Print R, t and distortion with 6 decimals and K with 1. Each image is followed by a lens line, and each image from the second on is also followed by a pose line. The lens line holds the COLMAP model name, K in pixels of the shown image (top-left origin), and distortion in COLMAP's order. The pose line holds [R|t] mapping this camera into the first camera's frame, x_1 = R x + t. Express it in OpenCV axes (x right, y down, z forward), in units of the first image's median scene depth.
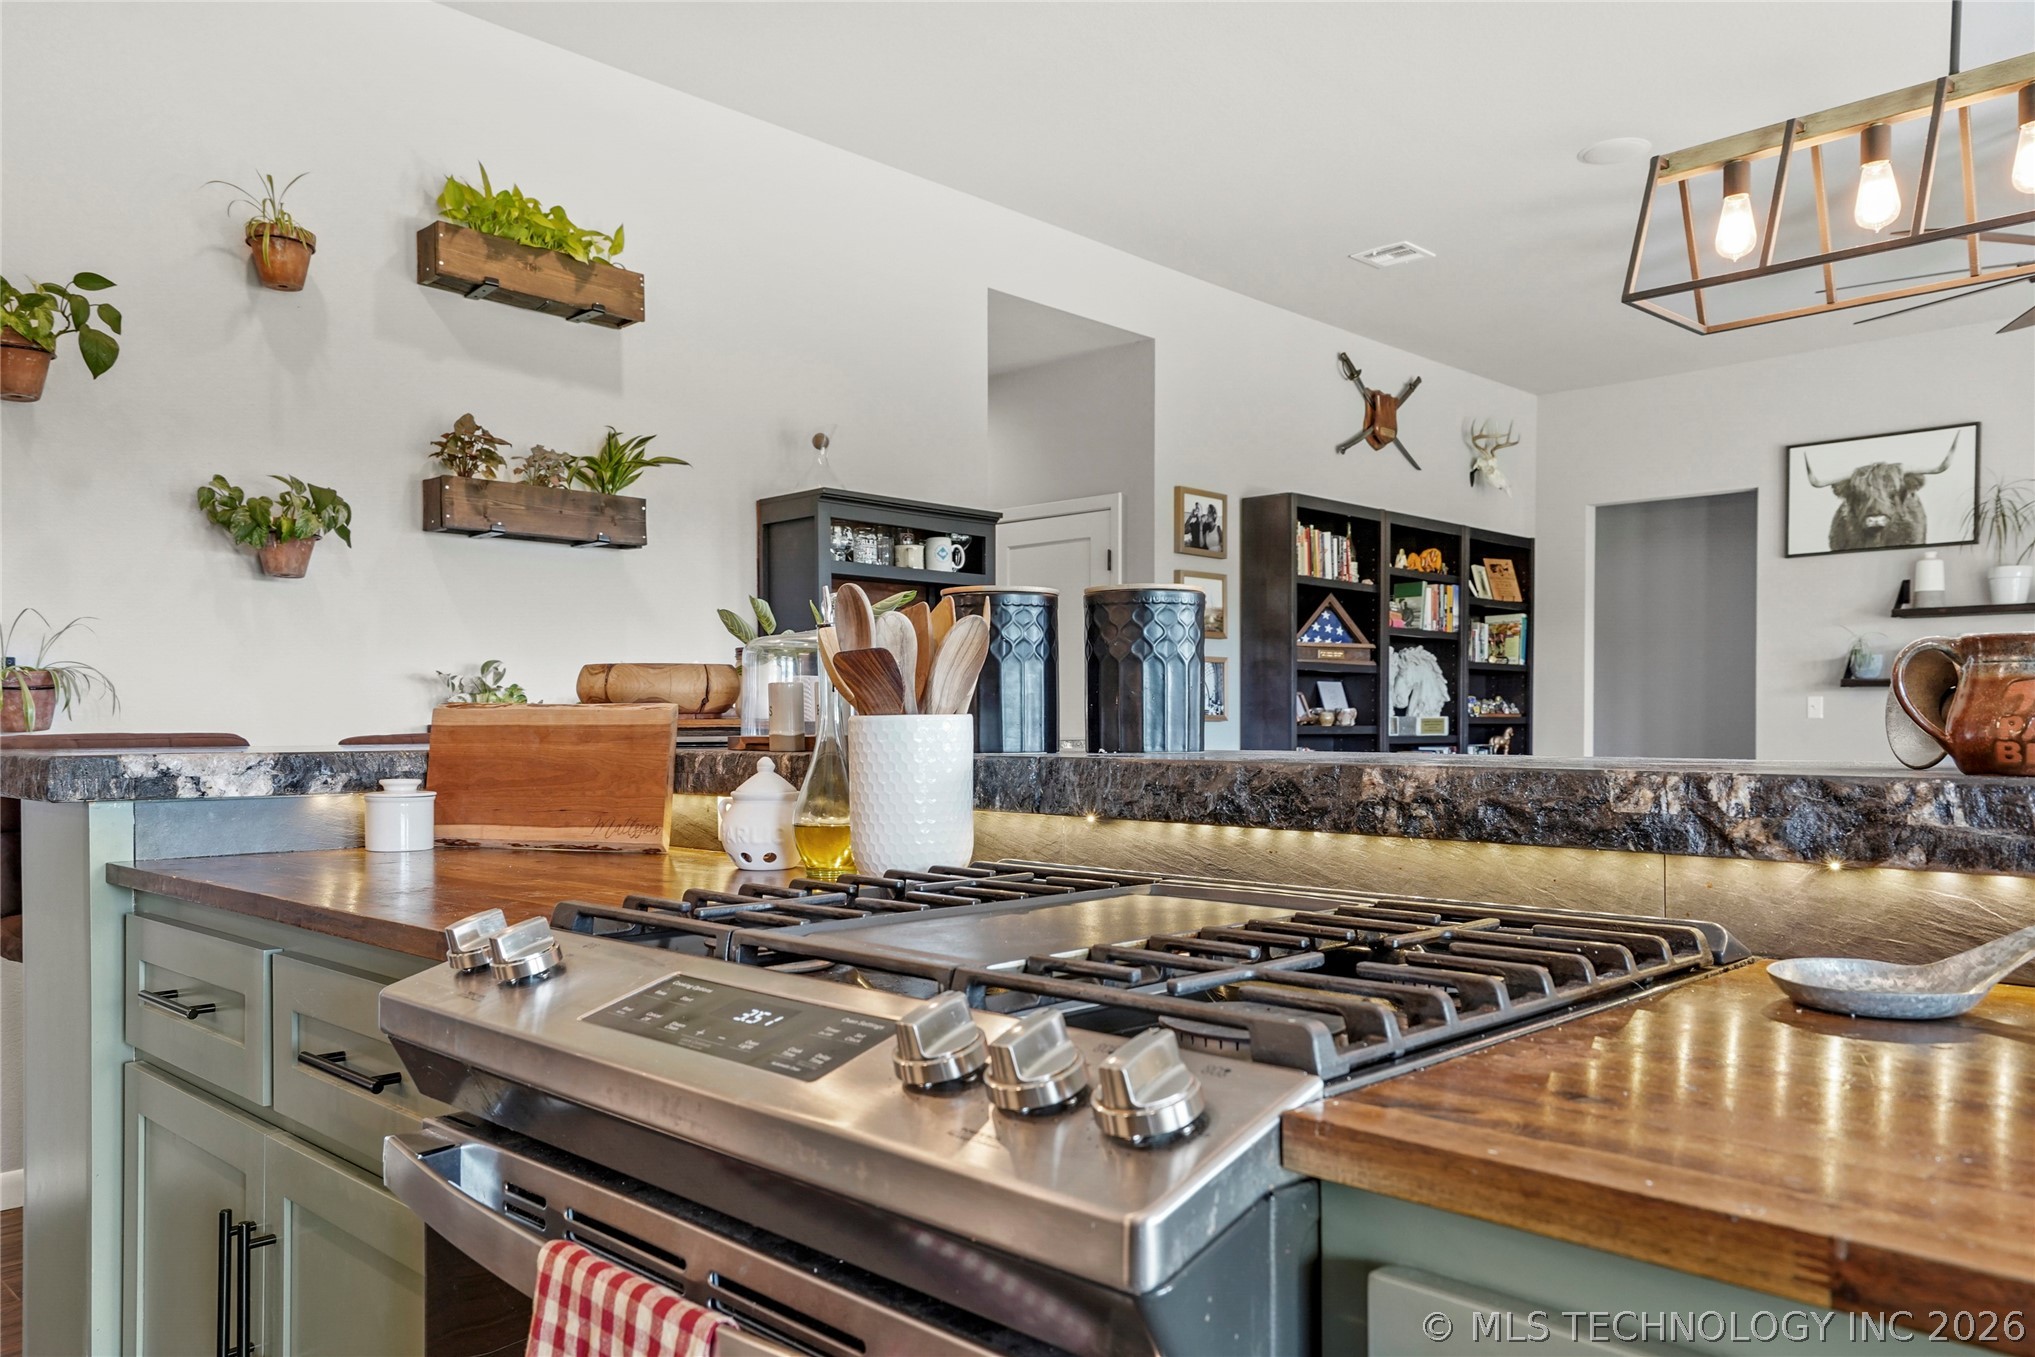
lens RADIAL K [[1484.5, 0, 1021.2], [0, 1484.5, 750.4], [0, 0, 1]] dist [-0.006772, 0.070650]
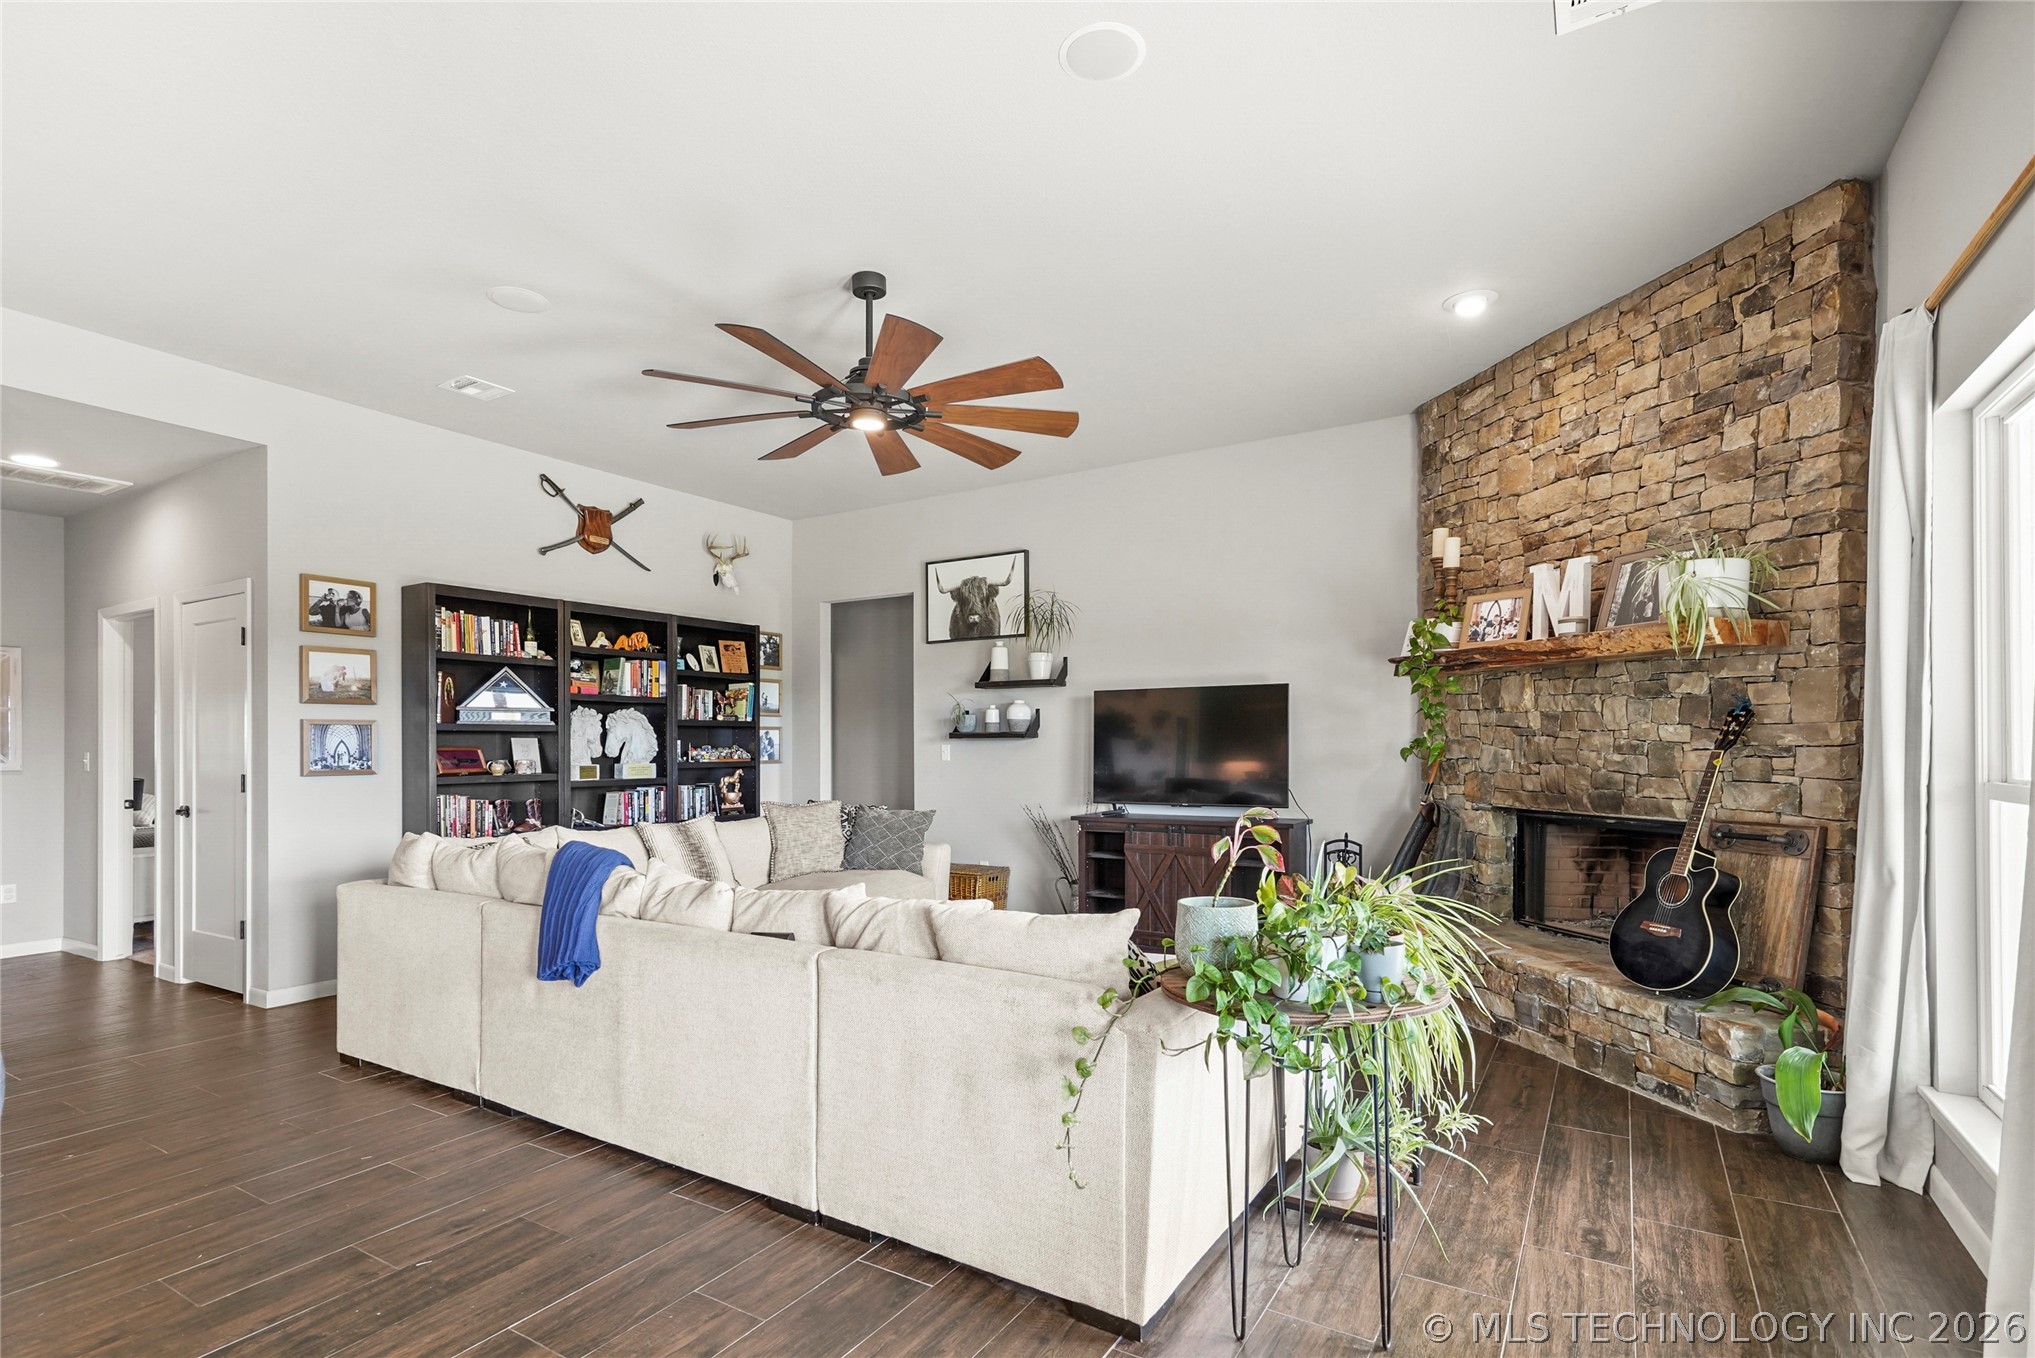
lens RADIAL K [[969.5, 0, 1008.1], [0, 969.5, 732.9], [0, 0, 1]] dist [0.000789, 0.000723]
pose [[0.975478, -0.005145, 0.220038, 0.411039], [0.011639, 0.999534, -0.028226, -0.022407], [-0.219791, 0.030095, 0.975083, 0.123966]]
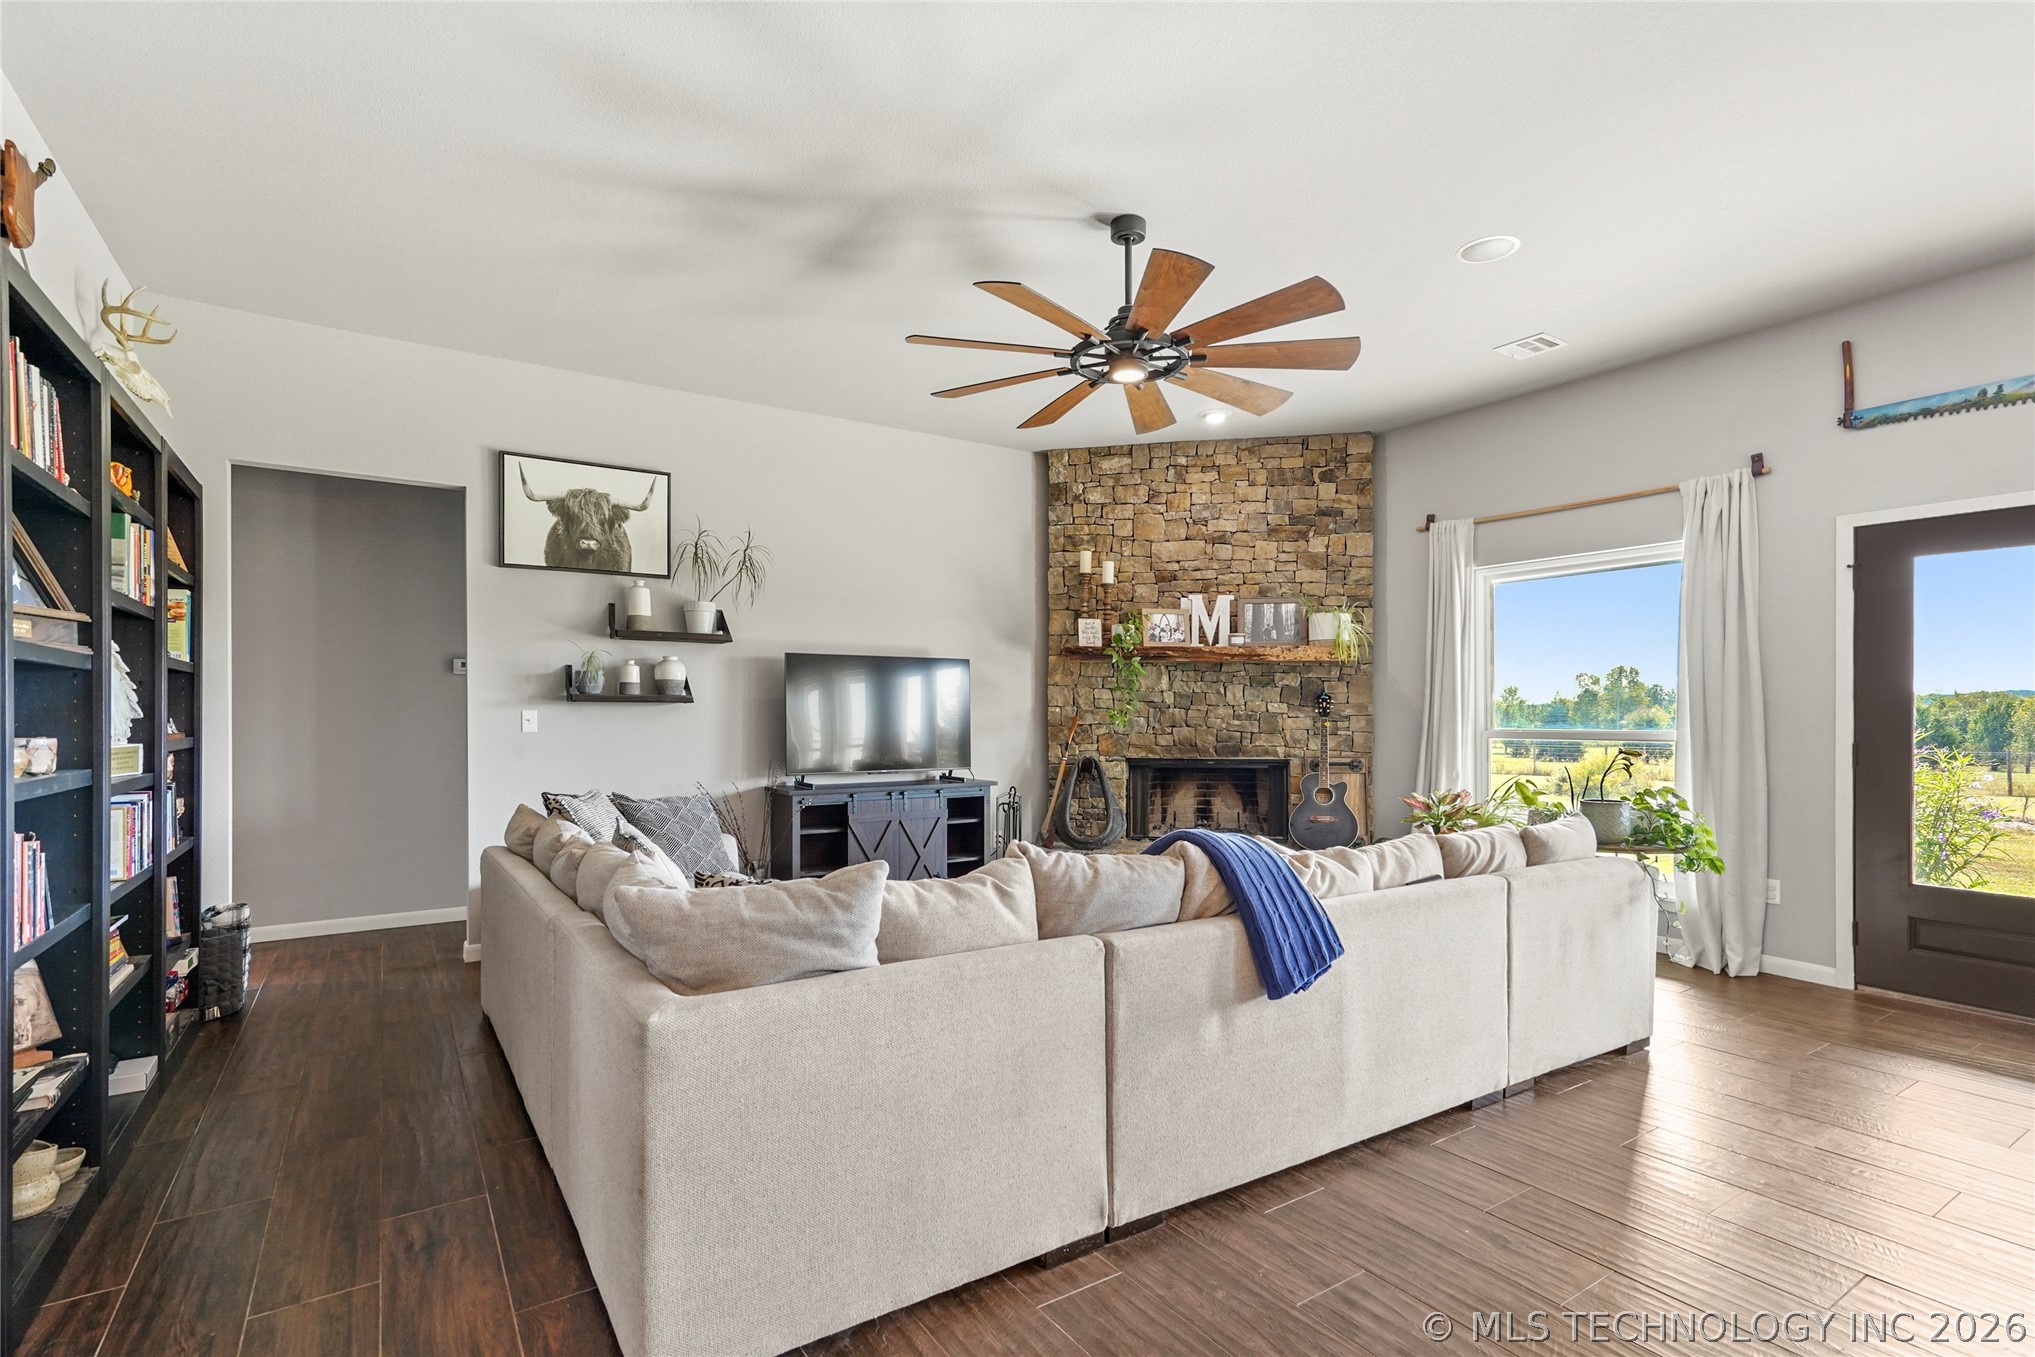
lens RADIAL K [[978.1, 0, 1022.9], [0, 978.1, 708.5], [0, 0, 1]] dist [-0.024793, 0.000322]
pose [[0.213448, 0.005099, 0.976941, -0.029000], [0.015914, 0.999836, -0.008695, -0.027789], [-0.976825, 0.017403, 0.213331, 0.566715]]
